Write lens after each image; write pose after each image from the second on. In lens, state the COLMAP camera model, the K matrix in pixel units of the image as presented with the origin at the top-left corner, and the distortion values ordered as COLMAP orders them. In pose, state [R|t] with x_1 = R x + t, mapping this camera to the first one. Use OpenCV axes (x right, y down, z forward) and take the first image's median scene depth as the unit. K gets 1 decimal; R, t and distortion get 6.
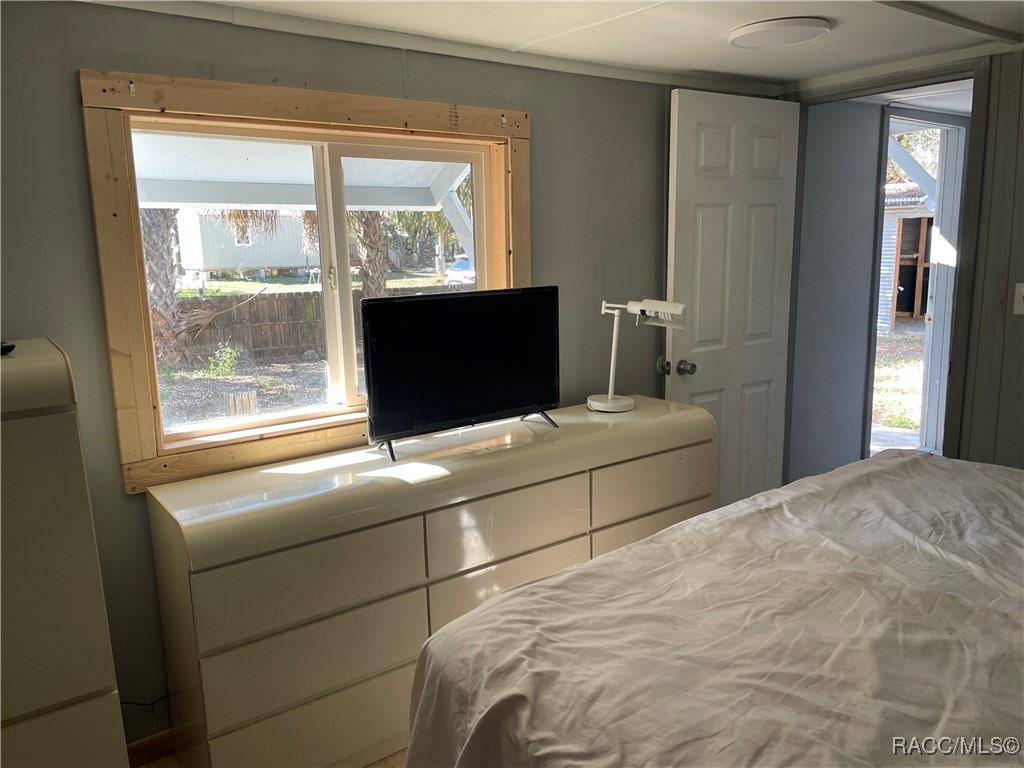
lens RADIAL K [[756.5, 0, 513.9], [0, 756.5, 384.2], [0, 0, 1]] dist [0.104943, -0.132144]
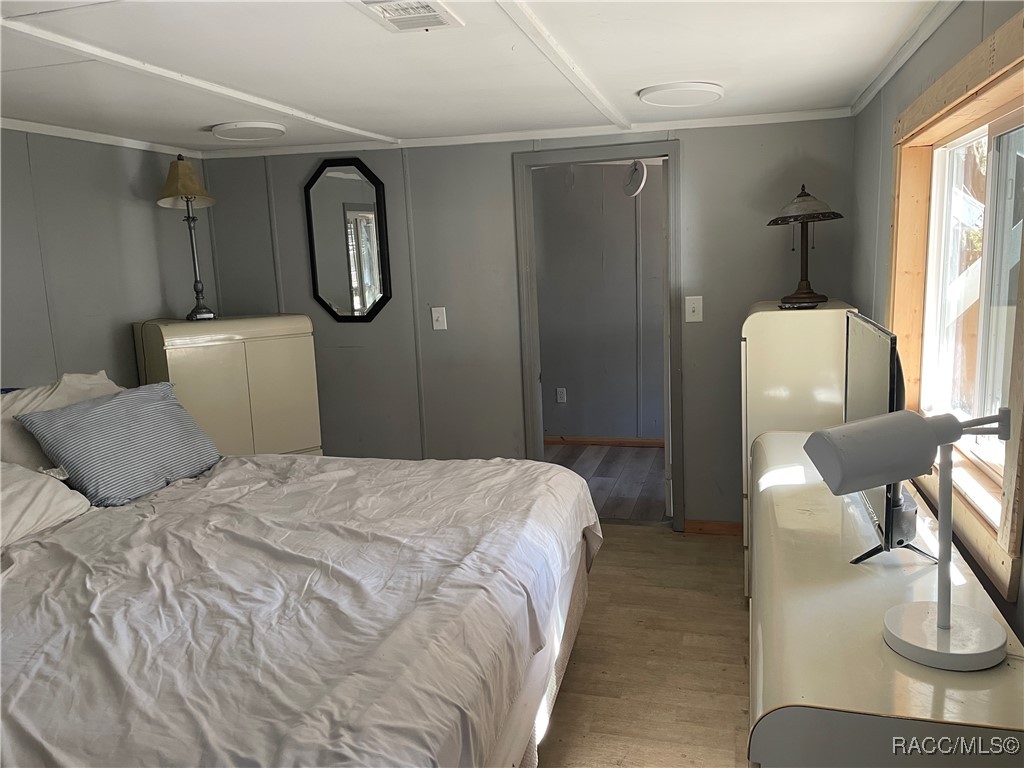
lens RADIAL K [[756.5, 0, 513.9], [0, 756.5, 384.2], [0, 0, 1]] dist [0.104943, -0.132144]
pose [[-0.787005, 0.150129, -0.598402, 1.110774], [-0.059253, 0.947064, 0.315531, -0.459593], [0.614095, 0.283781, -0.736448, 2.251900]]
